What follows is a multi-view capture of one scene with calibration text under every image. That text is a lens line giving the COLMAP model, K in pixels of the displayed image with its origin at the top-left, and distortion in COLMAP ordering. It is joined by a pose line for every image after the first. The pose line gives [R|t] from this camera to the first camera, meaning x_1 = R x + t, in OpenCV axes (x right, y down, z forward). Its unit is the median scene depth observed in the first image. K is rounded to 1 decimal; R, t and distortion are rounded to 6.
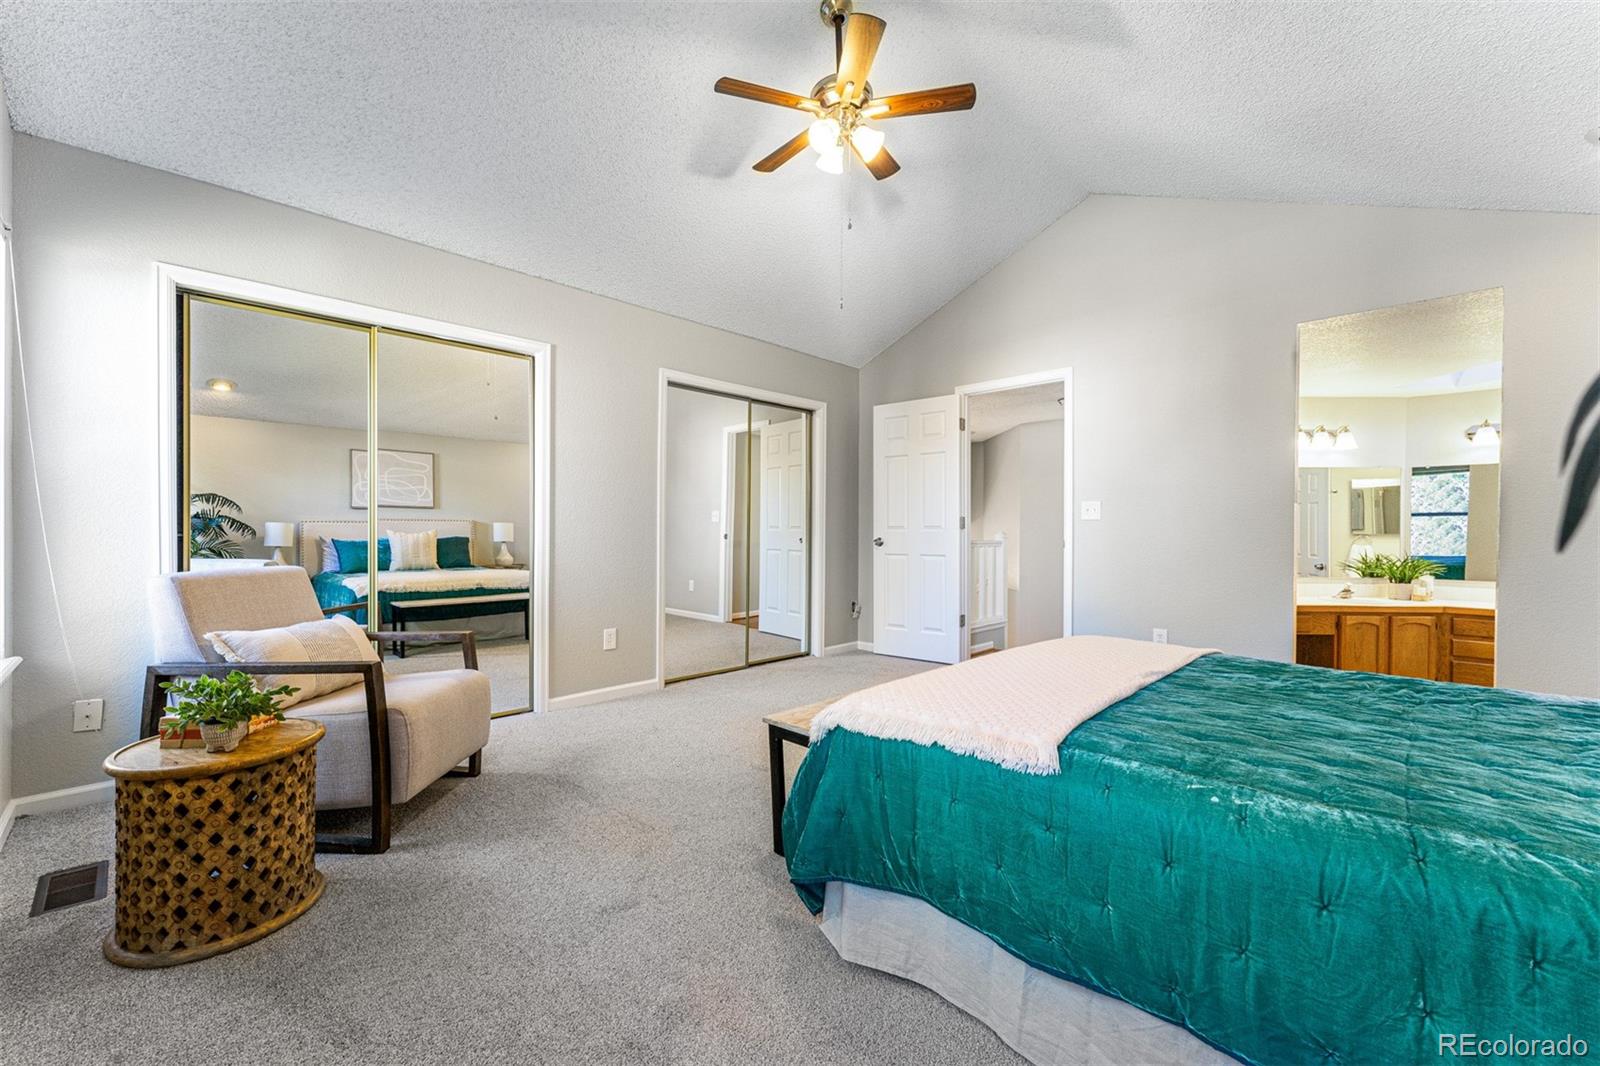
lens RADIAL K [[624.4, 0, 800.0], [0, 624.4, 533.0], [0, 0, 1]] dist [-0.000278, -0.000024]
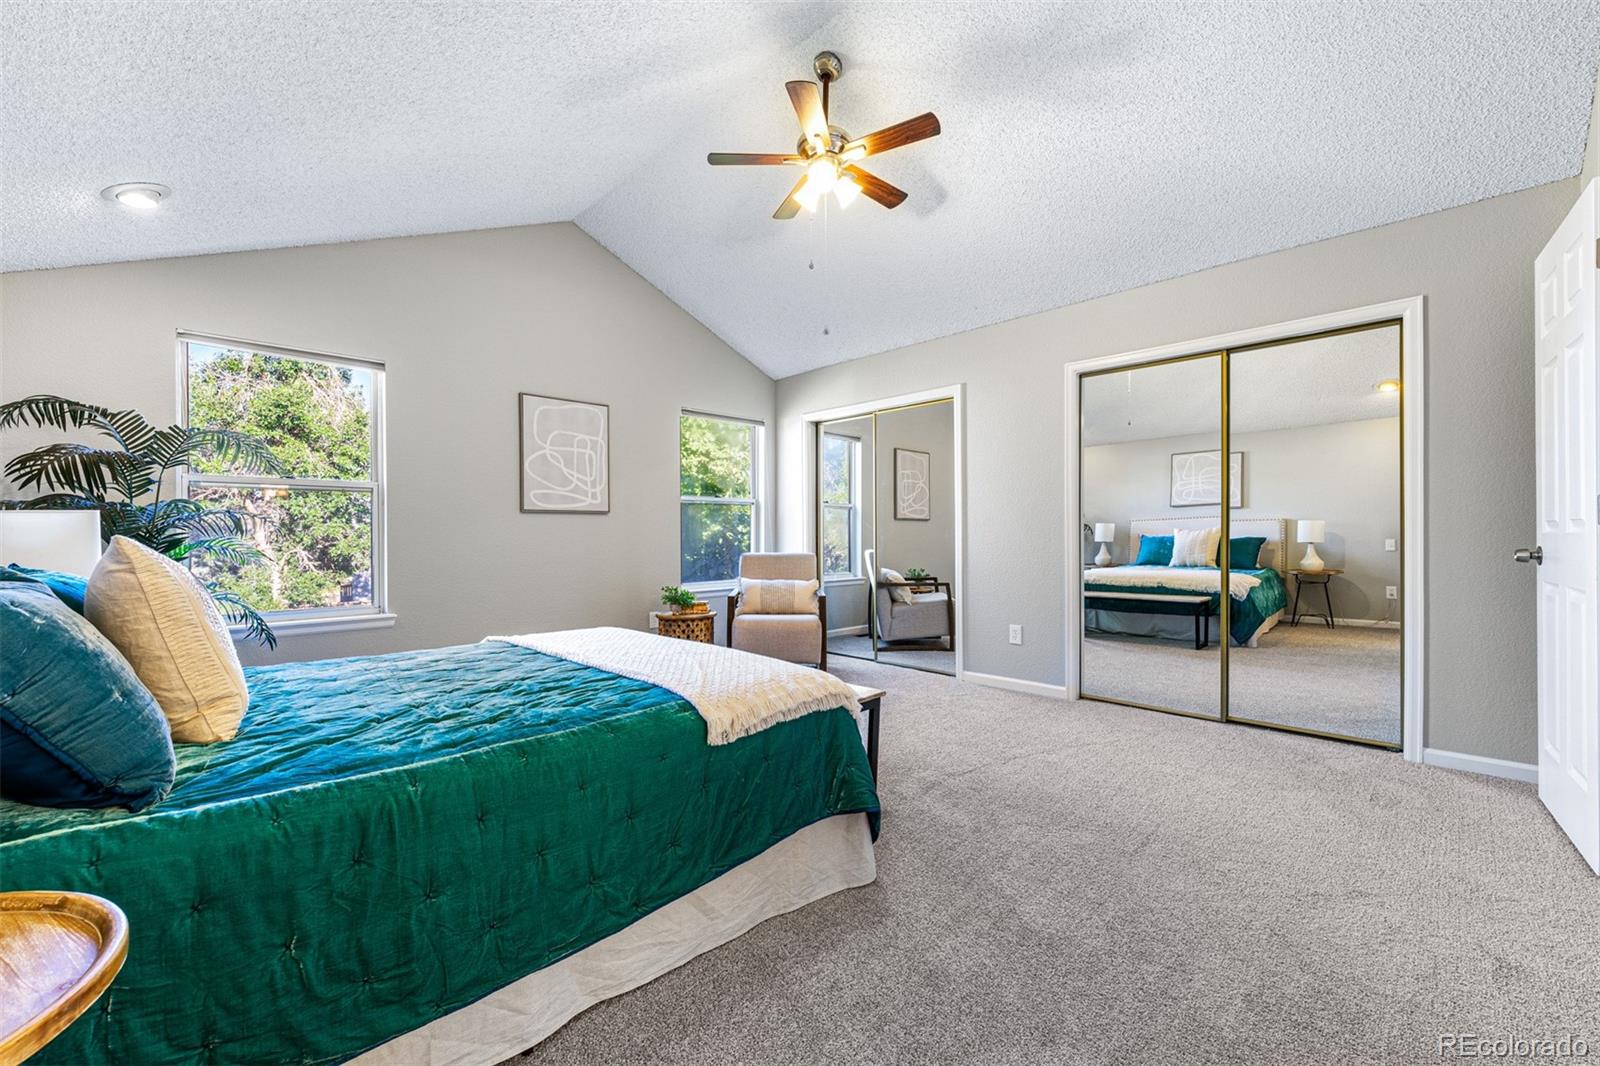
lens RADIAL K [[668.3, 0, 800.0], [0, 668.3, 533.0], [0, 0, 1]] dist [0.000342, 0.000033]
pose [[-0.020246, 0.009520, -0.999750, 0.655324], [0.001108, 0.999954, 0.009500, -0.011820], [0.999794, -0.000915, -0.020256, 0.492515]]
